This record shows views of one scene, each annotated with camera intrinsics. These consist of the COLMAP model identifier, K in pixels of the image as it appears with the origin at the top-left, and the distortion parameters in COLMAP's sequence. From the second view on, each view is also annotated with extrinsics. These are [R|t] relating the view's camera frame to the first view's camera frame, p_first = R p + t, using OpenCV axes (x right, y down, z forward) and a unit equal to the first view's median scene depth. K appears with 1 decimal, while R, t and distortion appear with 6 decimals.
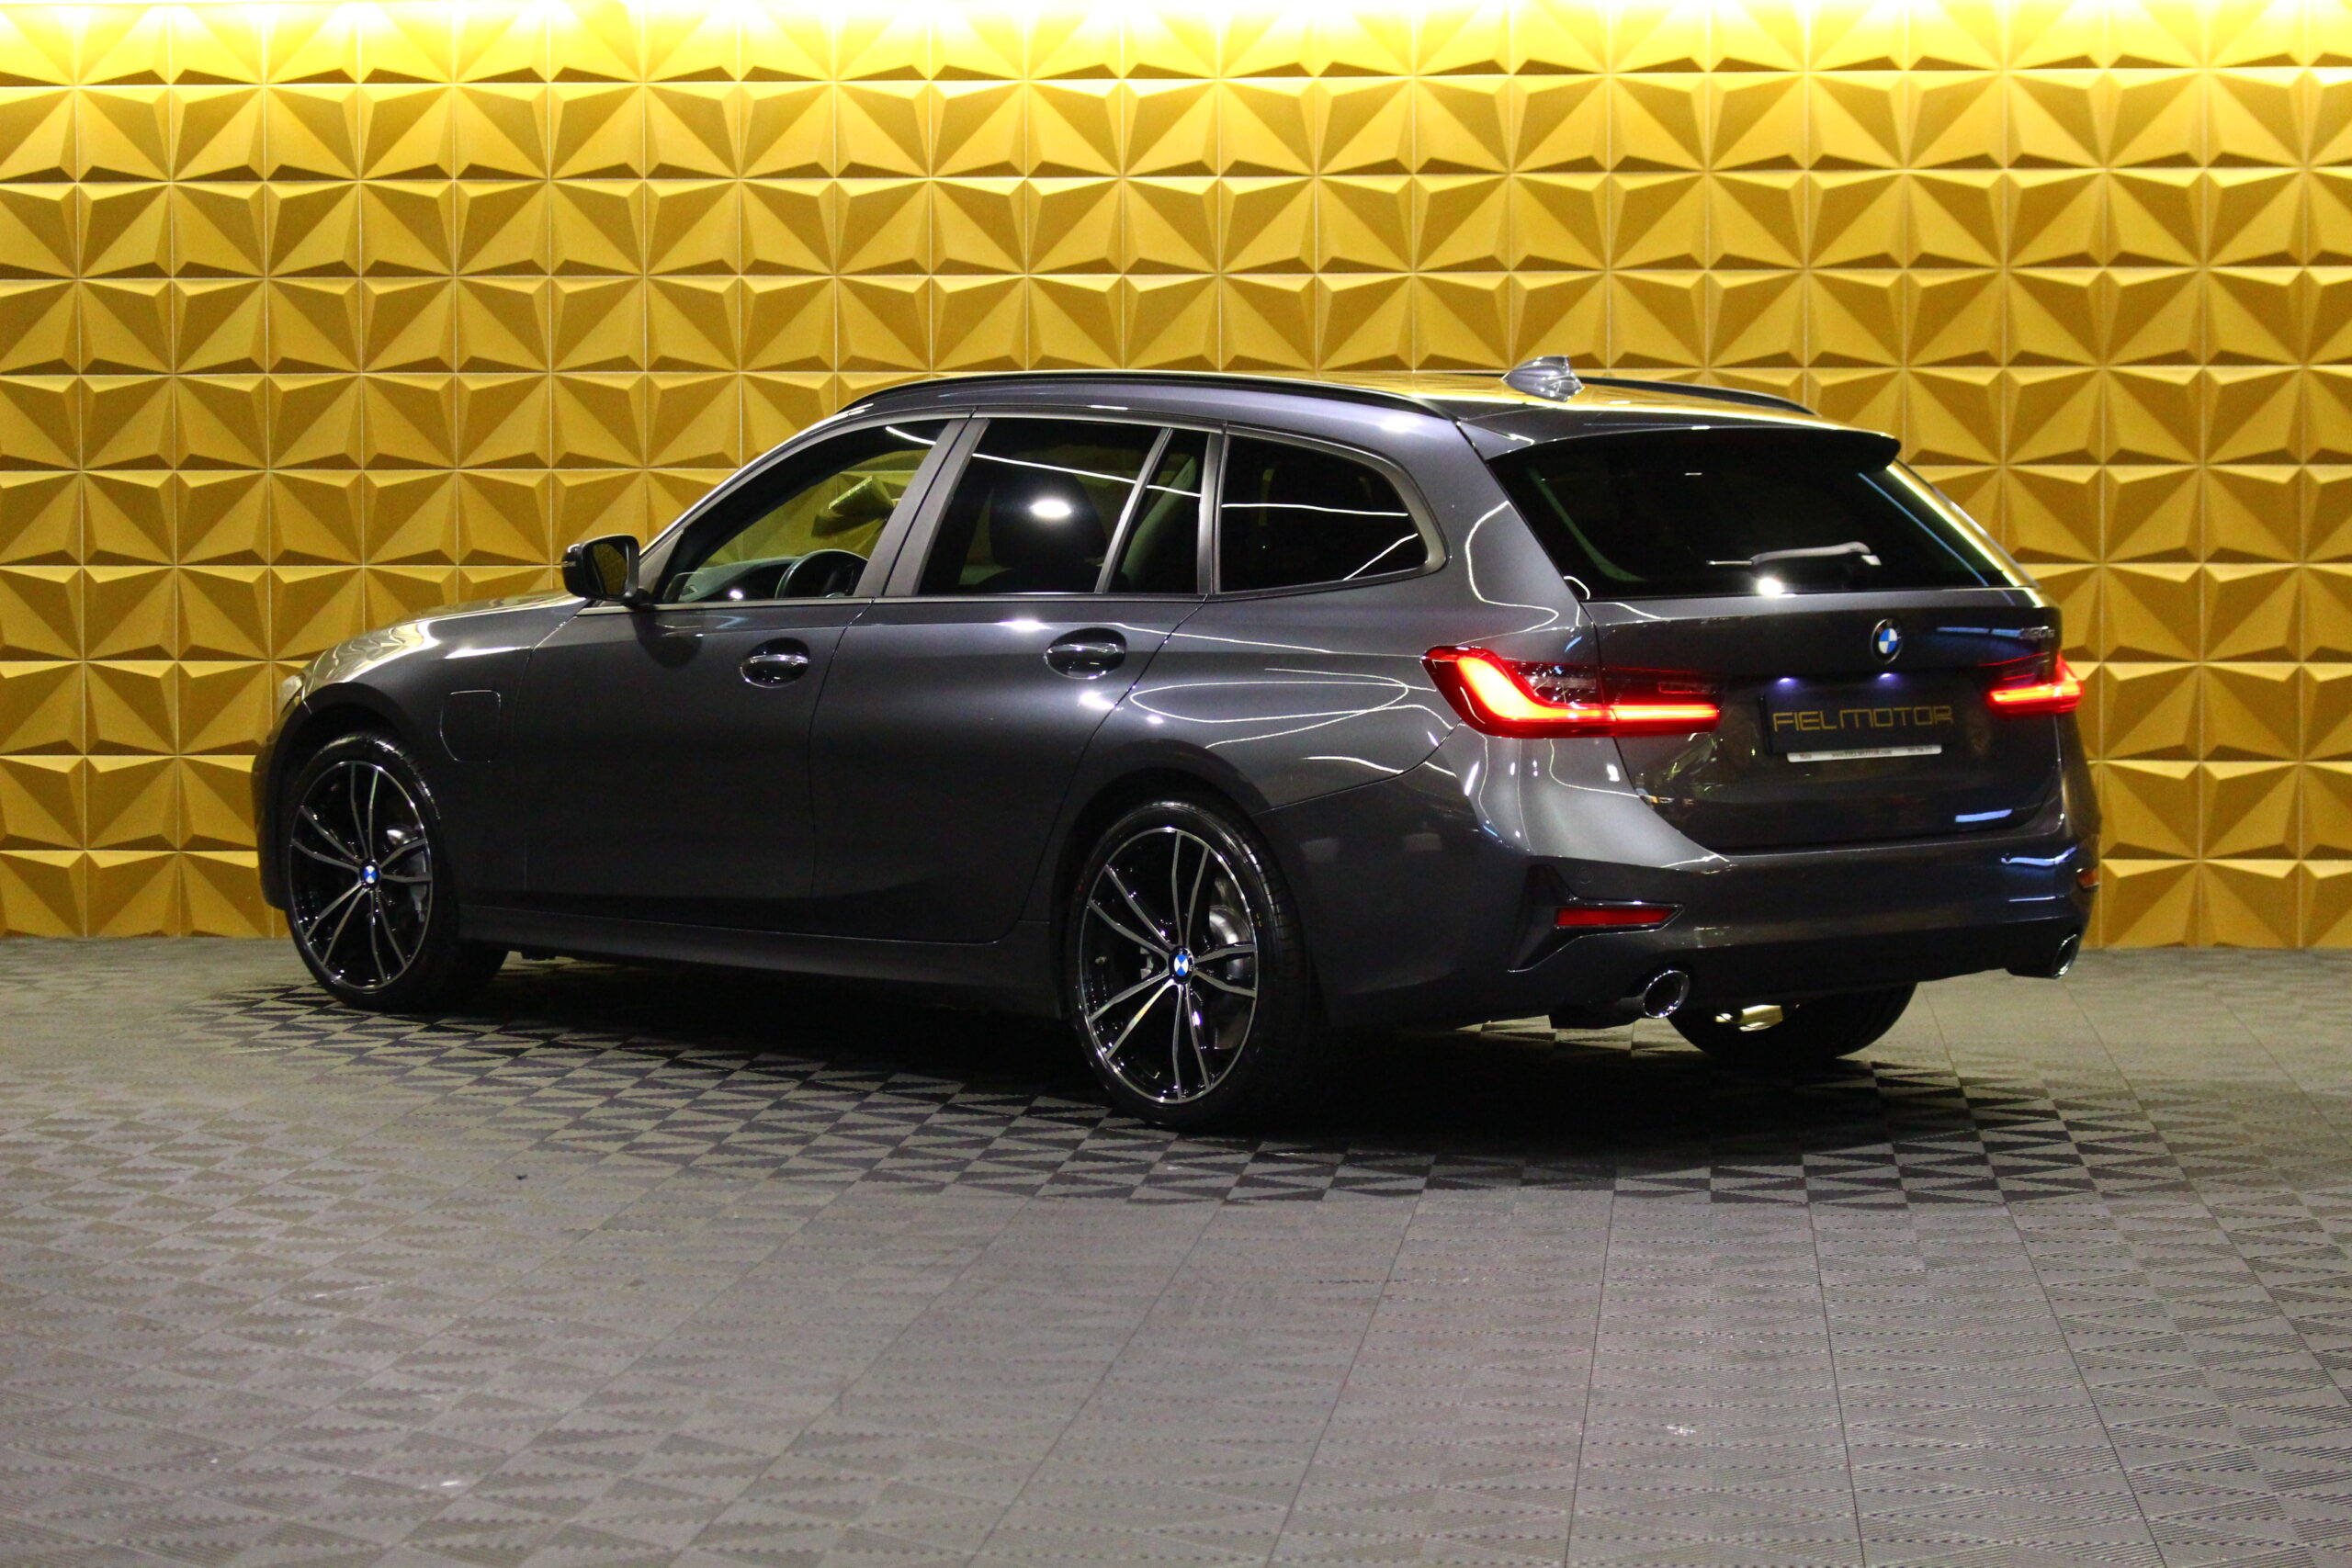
lens RADIAL K [[6363.5, 0, 1195.8], [0, 6363.5, 767.0], [0, 0, 1]] dist [0.043992, 0.000000]
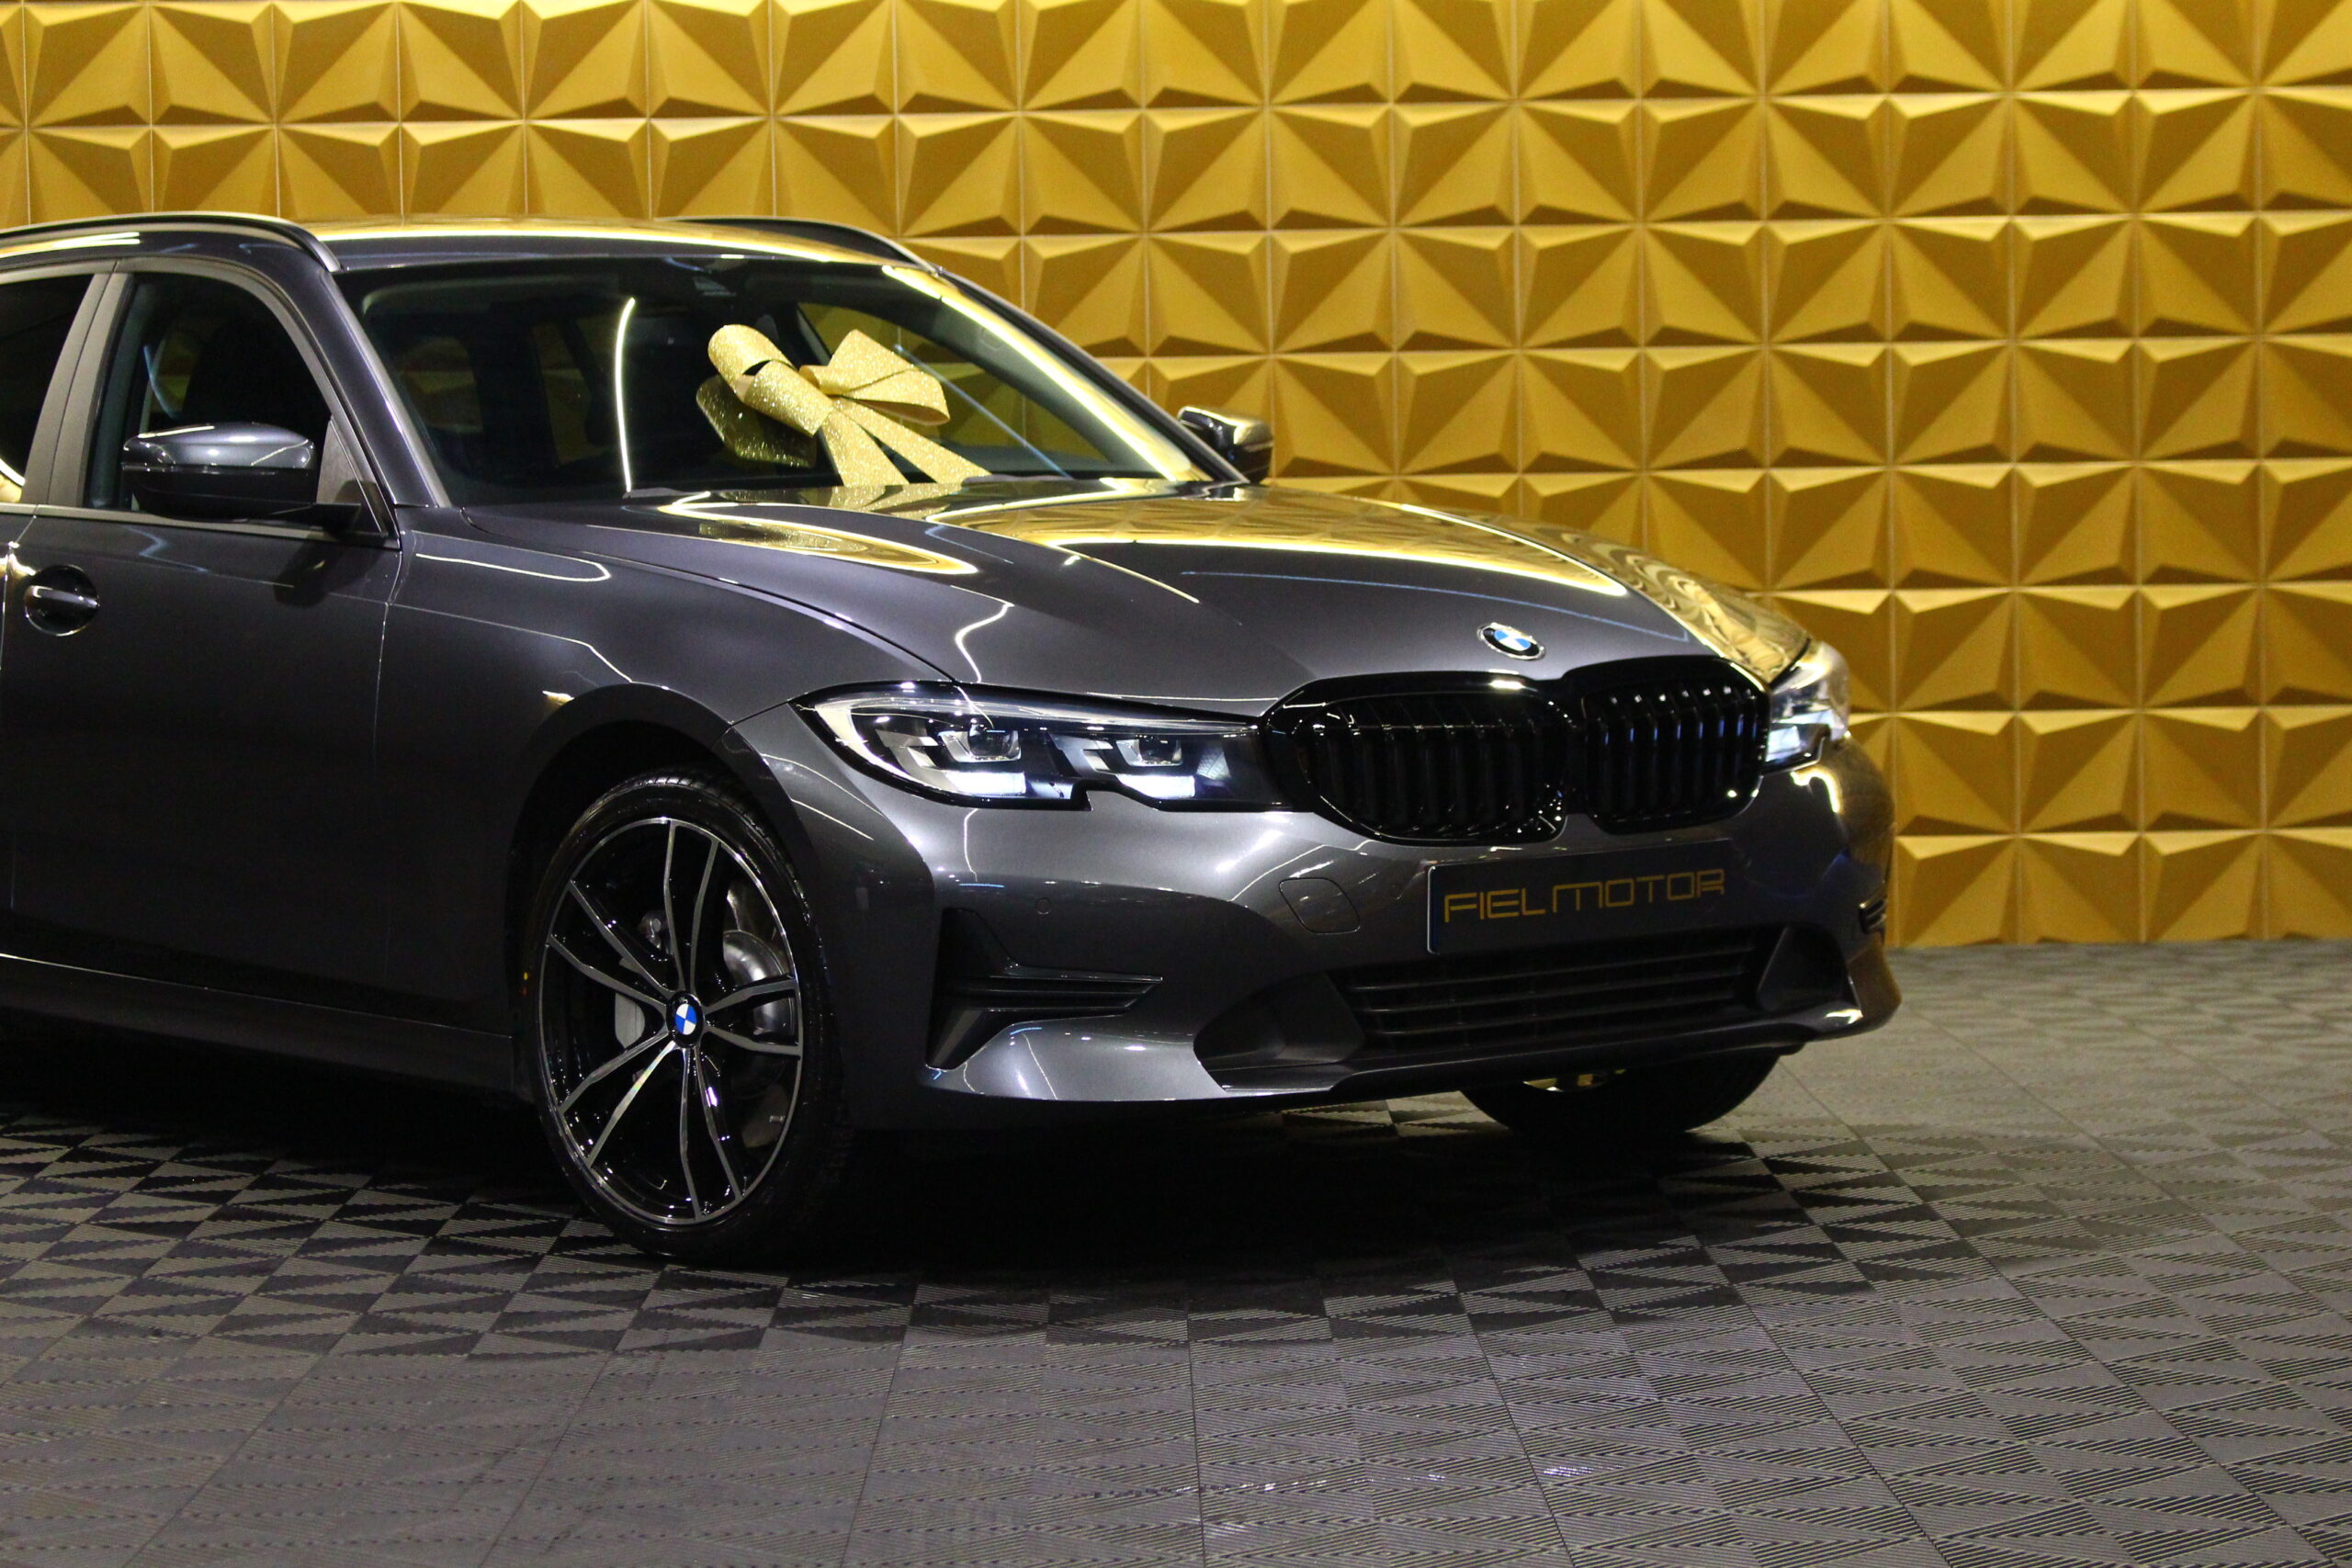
lens RADIAL K [[6363.5, 0, 1301.5], [0, 6363.5, 719.7], [0, 0, 1]] dist [0.043992, 0.000000]
pose [[0.994429, -0.020946, 0.103311, -0.014113], [0.021769, 0.999740, -0.006839, 0.003624], [-0.103141, 0.009049, 0.994626, 0.214669]]
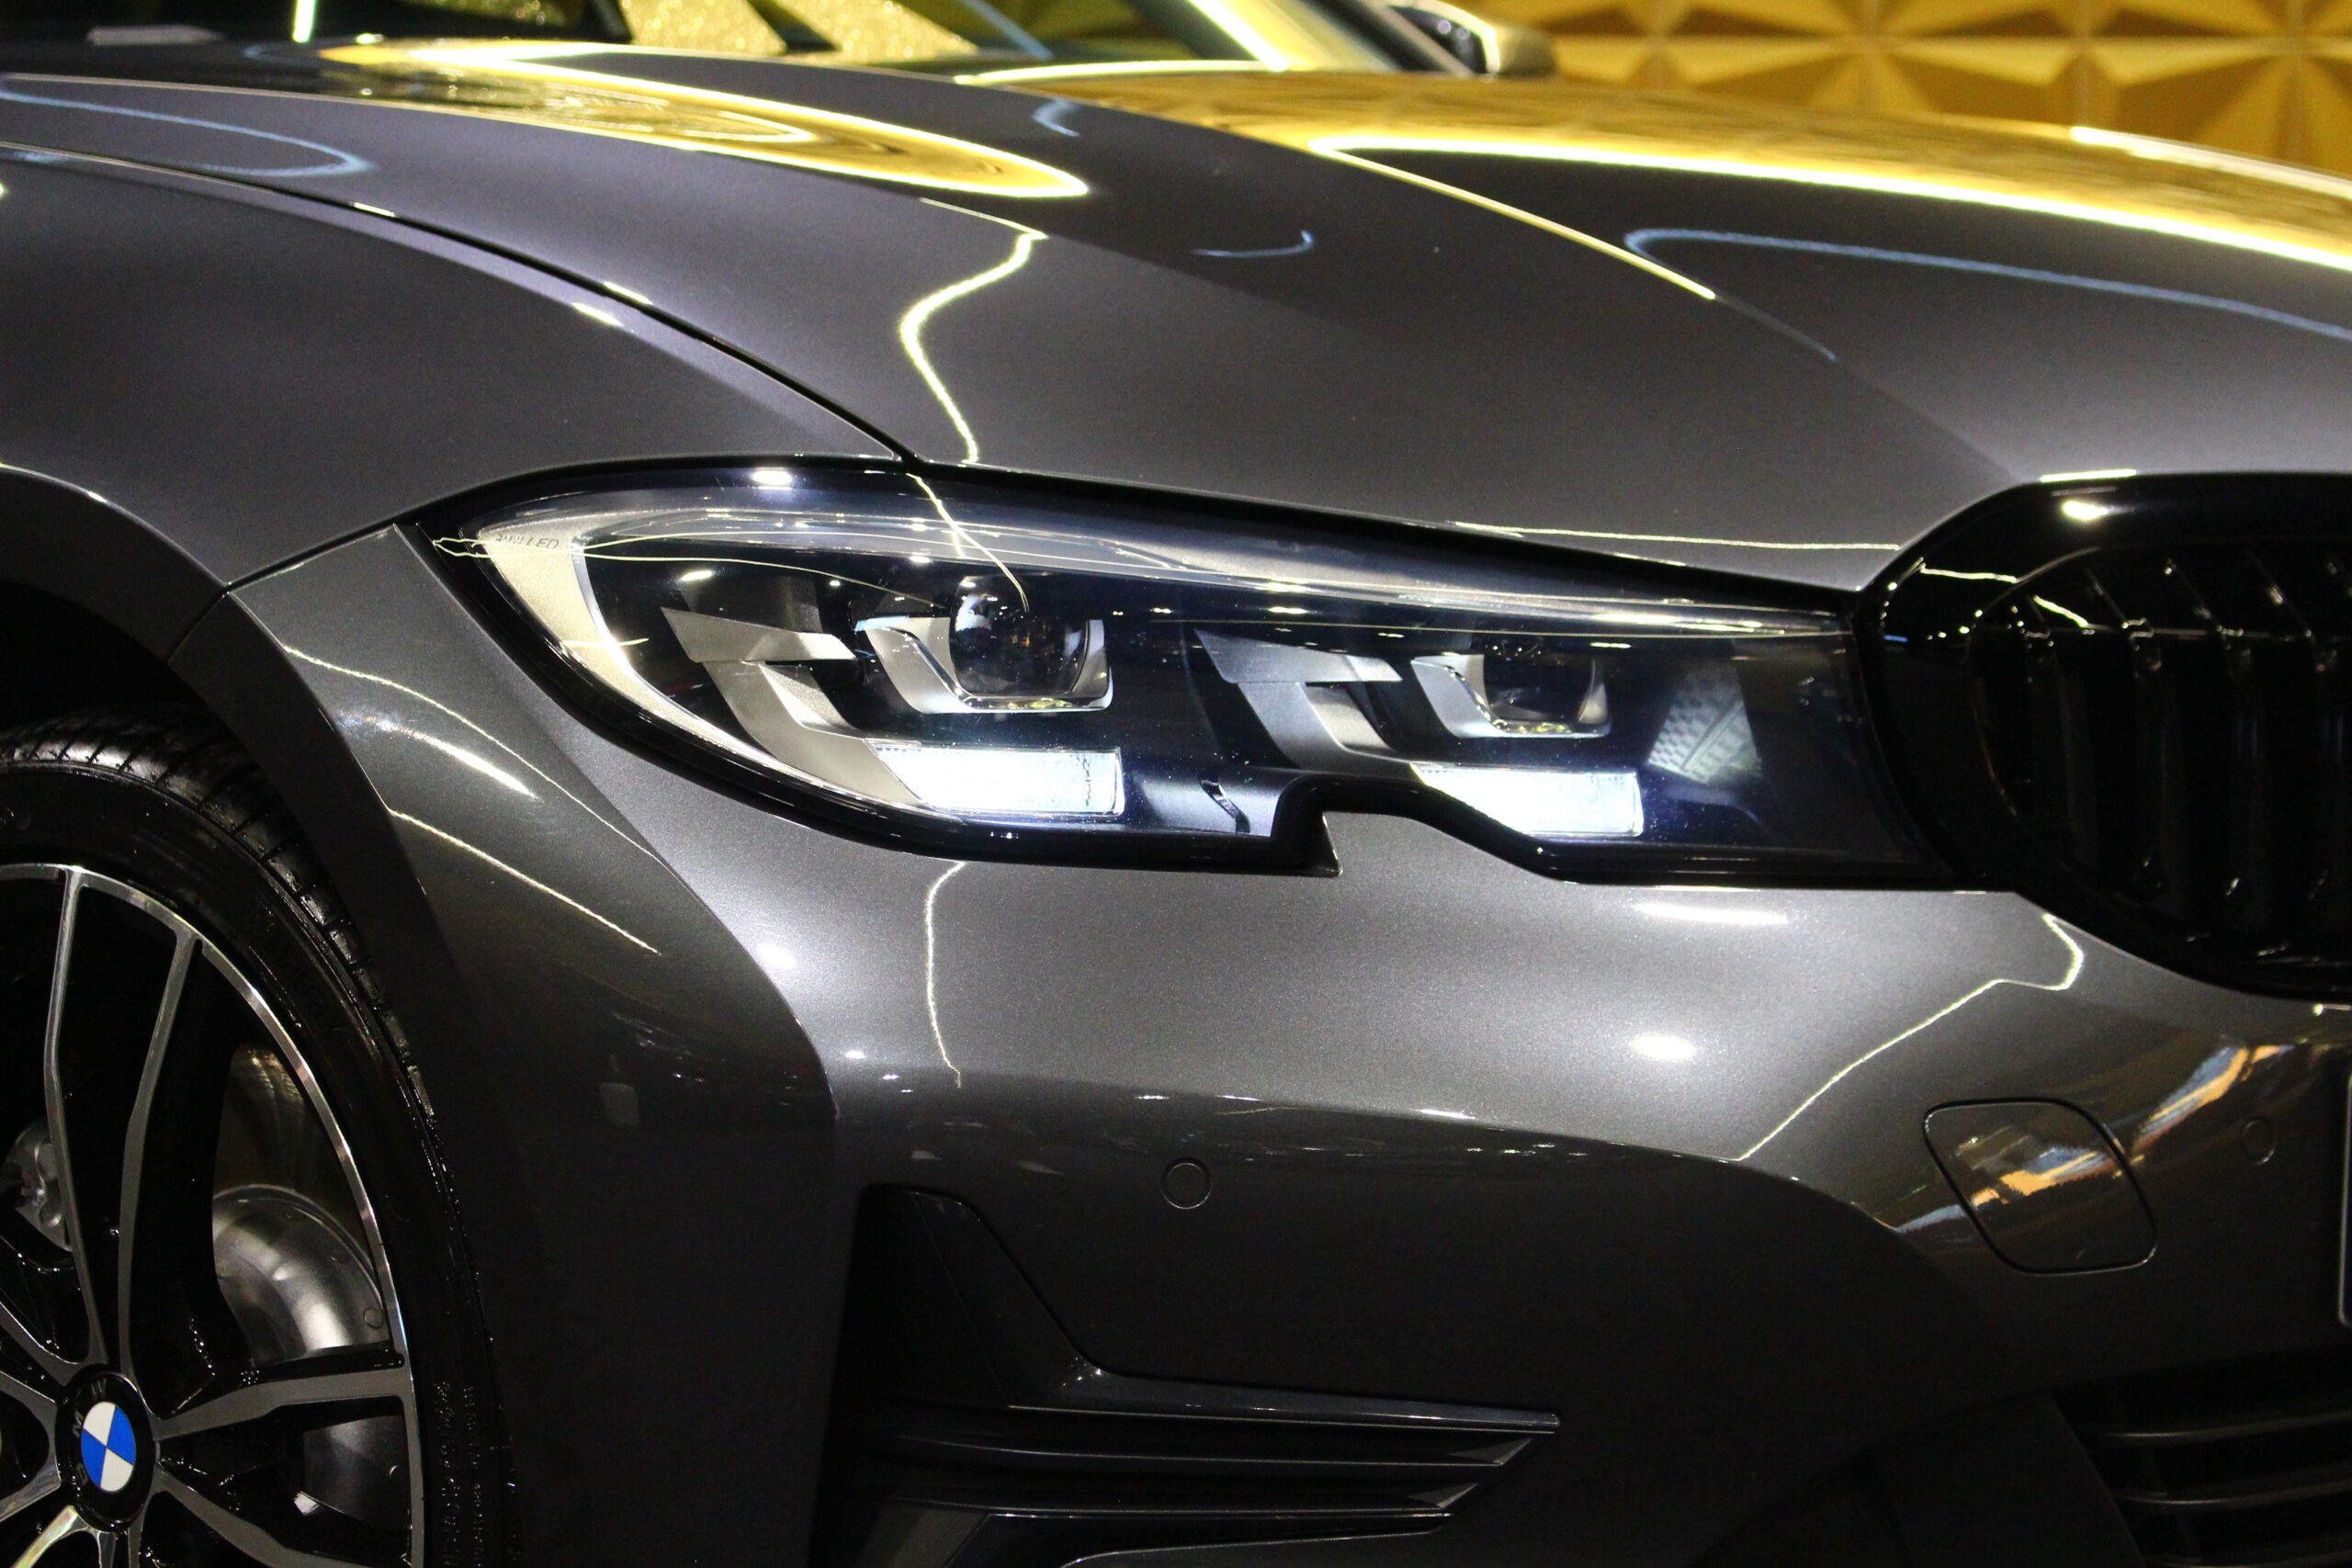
lens RADIAL K [[6363.5, 0, 1175.9], [0, 6363.5, 781.9], [0, 0, 1]] dist [0.043992, 0.000000]
pose [[0.994815, -0.001569, 0.101686, 0.000313], [0.001628, 0.999999, -0.000504, 0.004724], [-0.101685, 0.000667, 0.994816, 0.542212]]
